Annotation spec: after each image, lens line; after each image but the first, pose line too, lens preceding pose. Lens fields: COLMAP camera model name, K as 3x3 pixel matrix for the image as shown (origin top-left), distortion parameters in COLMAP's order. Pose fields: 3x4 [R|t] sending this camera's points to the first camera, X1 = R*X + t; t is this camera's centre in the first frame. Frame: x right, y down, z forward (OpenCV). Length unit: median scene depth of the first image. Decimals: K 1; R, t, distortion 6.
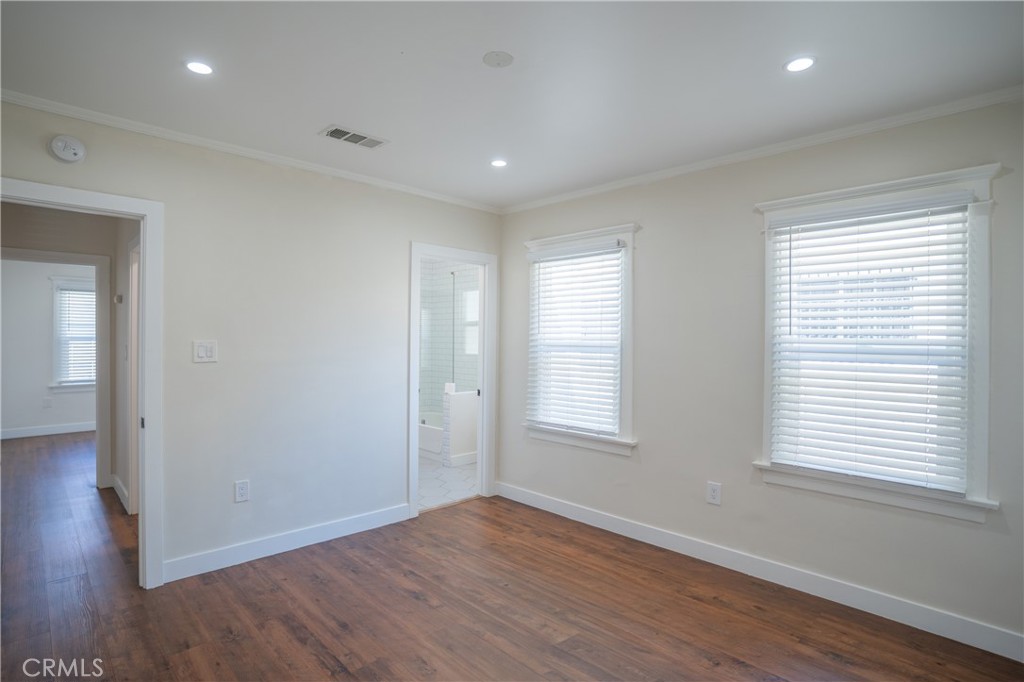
lens RADIAL K [[499.4, 0, 503.2], [0, 499.4, 338.2], [0, 0, 1]] dist [-0.086006, 0.033016]
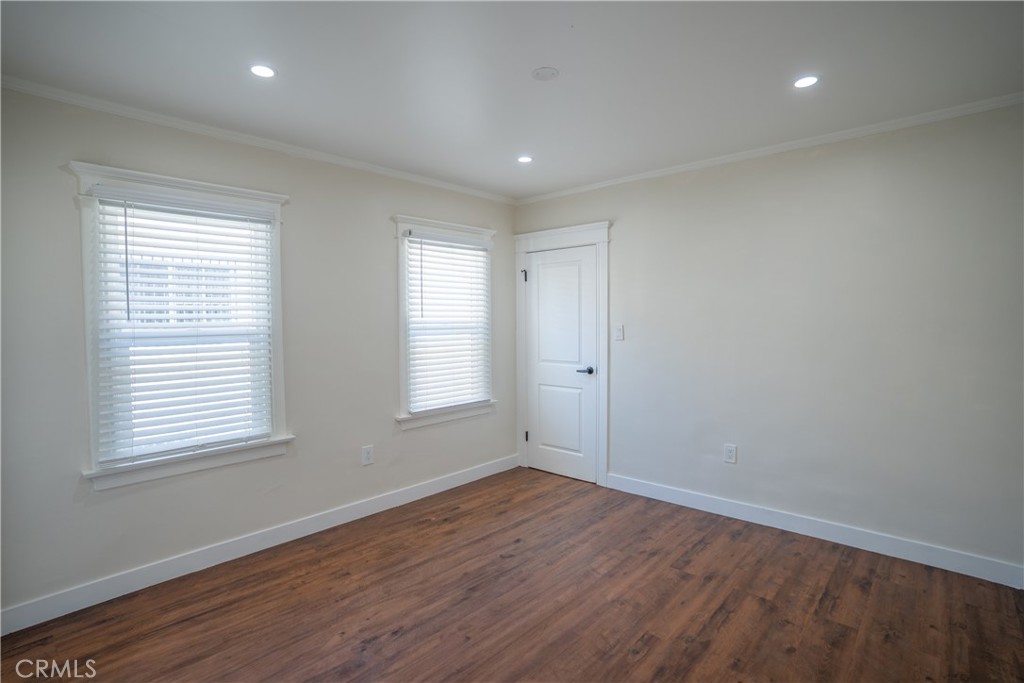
lens RADIAL K [[499.4, 0, 503.2], [0, 499.4, 338.7], [0, 0, 1]] dist [-0.086006, 0.033016]
pose [[-0.045321, -0.046190, 0.997904, -0.576621], [0.014103, 0.998801, 0.046872, -0.006595], [-0.998873, 0.016198, -0.044615, 0.569601]]
